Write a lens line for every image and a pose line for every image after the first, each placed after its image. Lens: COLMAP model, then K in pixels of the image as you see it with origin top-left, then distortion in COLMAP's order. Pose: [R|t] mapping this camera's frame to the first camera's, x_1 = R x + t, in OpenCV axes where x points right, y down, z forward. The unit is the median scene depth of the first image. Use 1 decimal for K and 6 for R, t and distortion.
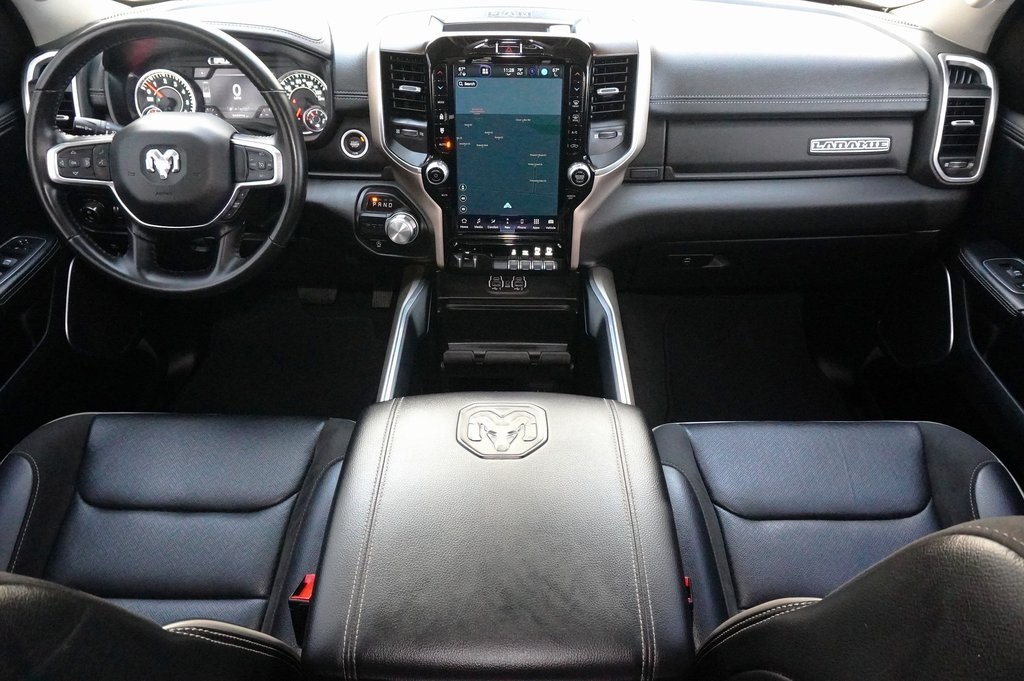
lens RADIAL K [[723.7, 0, 512.8], [0, 723.7, 331.7], [0, 0, 1]] dist [-0.001953, 0.015551]
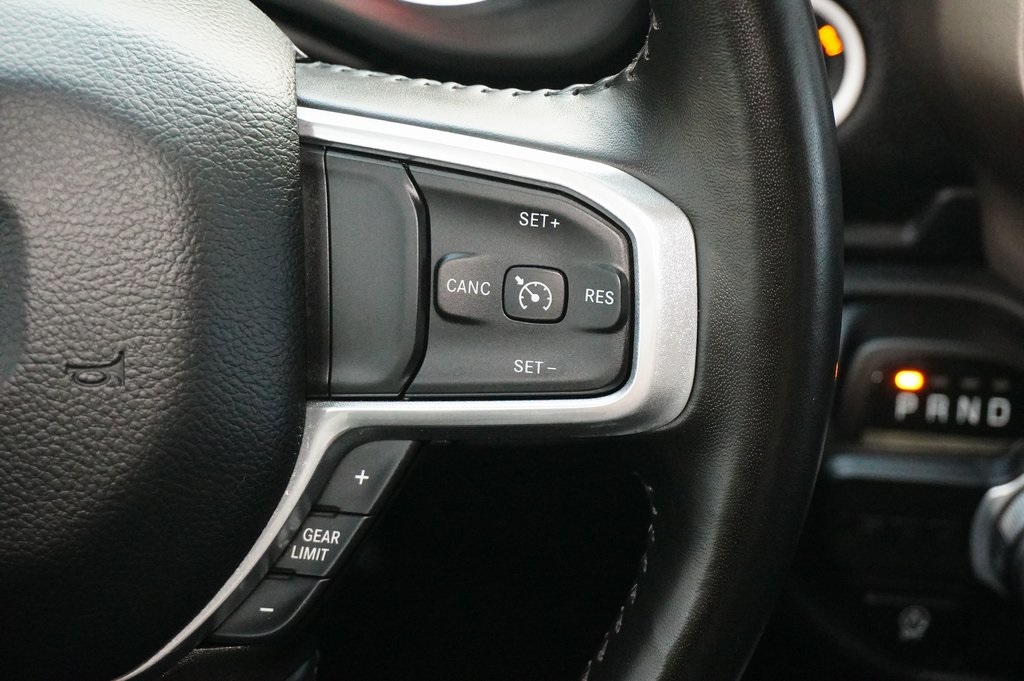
lens RADIAL K [[2082.5, 0, 506.4], [0, 2082.5, 339.0], [0, 0, 1]] dist [0.079723, 0.000000]
pose [[0.997747, -0.011040, 0.066180, -0.330892], [0.013624, 0.999158, -0.038709, -0.178365], [-0.065697, 0.039523, 0.997057, 0.506923]]
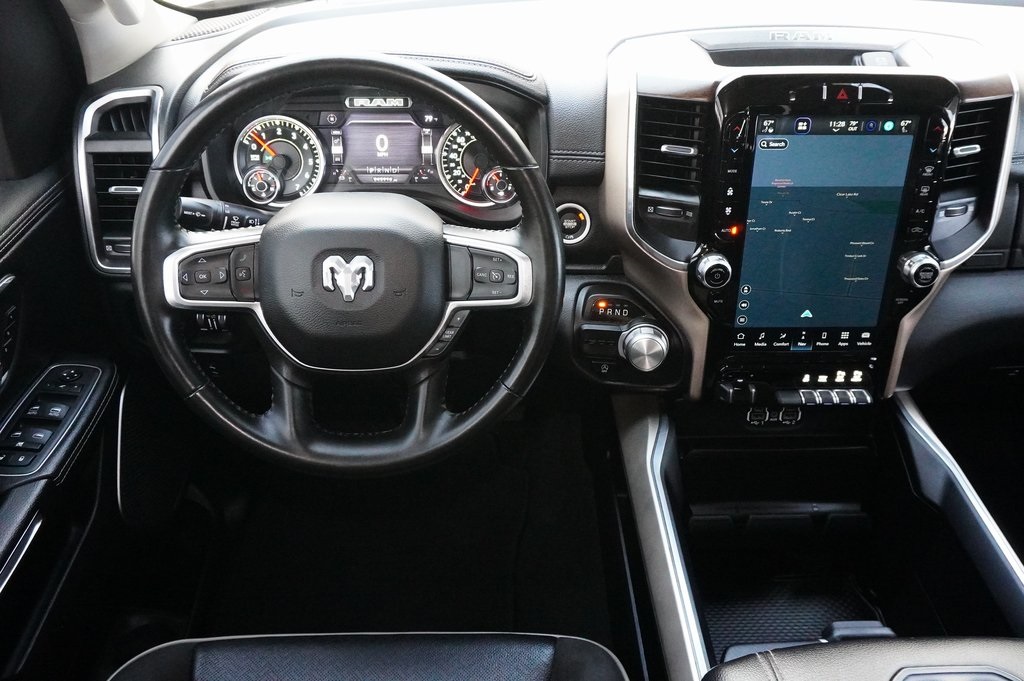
lens RADIAL K [[876.0, 0, 514.9], [0, 876.0, 340.0], [0, 0, 1]] dist [0.007101, 0.047219]
pose [[0.998558, -0.017831, 0.050645, -0.323094], [0.019329, 0.999385, -0.029244, -0.129603], [-0.050092, 0.030180, 0.998288, 0.183657]]
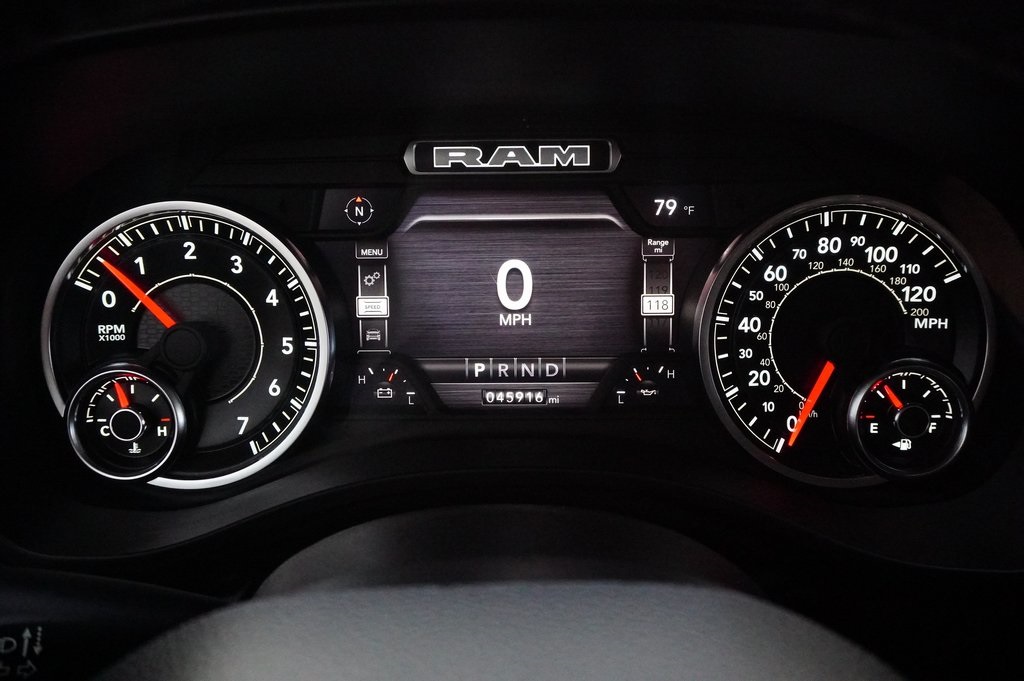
lens RADIAL K [[1087.2, 0, 512.8], [0, 1087.2, 341.4], [0, 0, 1]] dist [0.023106, 0.000000]
pose [[0.999907, -0.012376, 0.005756, -0.412024], [0.013181, 0.985040, -0.171820, -0.280517], [-0.003544, 0.171880, 0.985112, 0.734207]]
